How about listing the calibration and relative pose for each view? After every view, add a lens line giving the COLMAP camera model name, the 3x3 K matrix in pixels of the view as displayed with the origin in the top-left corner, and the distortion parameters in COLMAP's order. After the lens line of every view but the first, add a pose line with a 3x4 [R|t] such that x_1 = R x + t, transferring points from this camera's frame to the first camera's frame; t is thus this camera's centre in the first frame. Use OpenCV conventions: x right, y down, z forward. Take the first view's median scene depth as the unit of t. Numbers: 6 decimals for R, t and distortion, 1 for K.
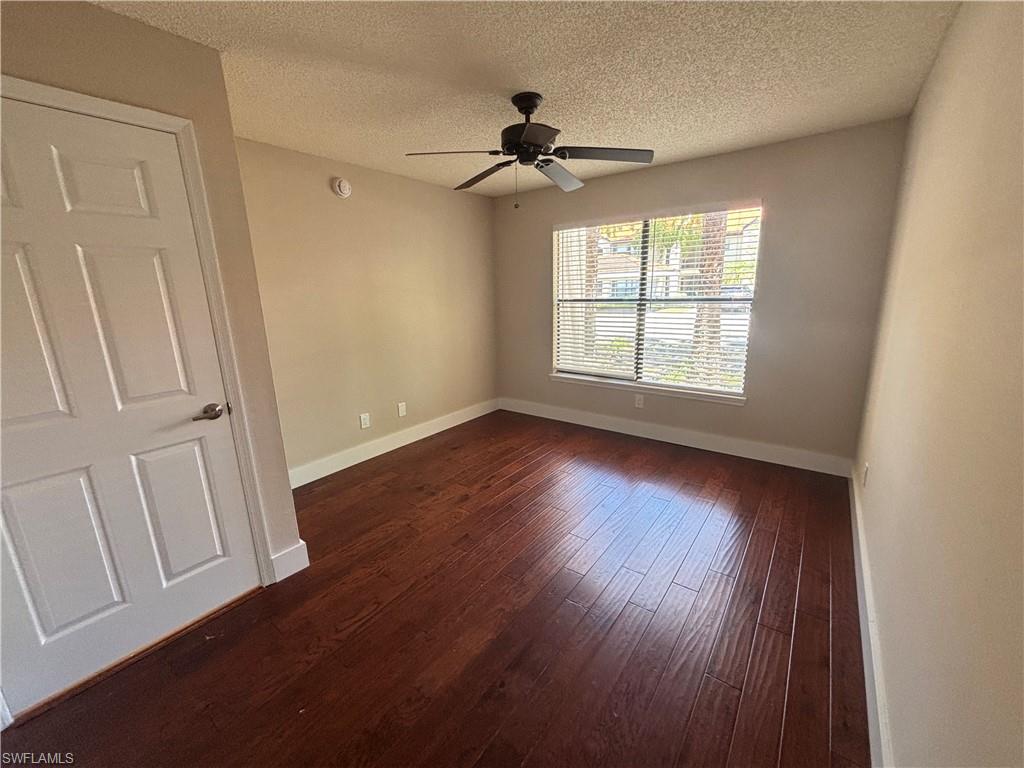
lens RADIAL K [[410.2, 0, 512.0], [0, 410.2, 384.0], [0, 0, 1]] dist [-0.000227, -0.000370]
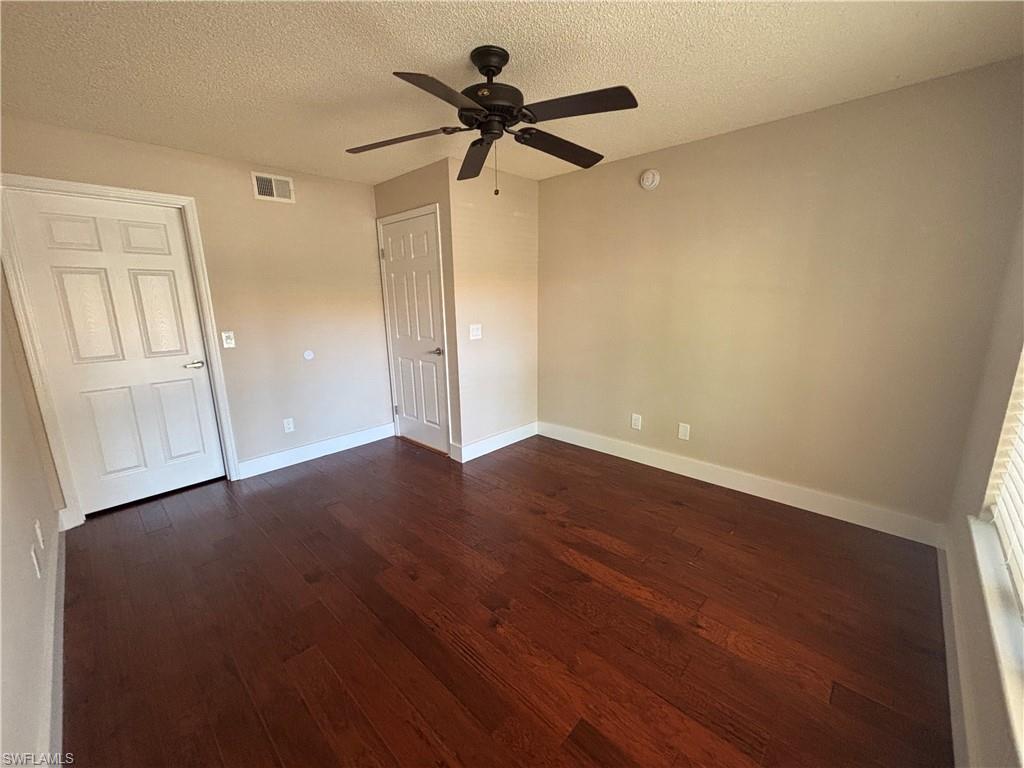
lens RADIAL K [[410.2, 0, 512.0], [0, 410.2, 384.0], [0, 0, 1]] dist [-0.000227, -0.000370]
pose [[-0.114393, 0.239769, -0.964067, 0.756569], [-0.203161, 0.944282, 0.258954, -0.238878], [0.972440, 0.225483, -0.059308, 0.974396]]
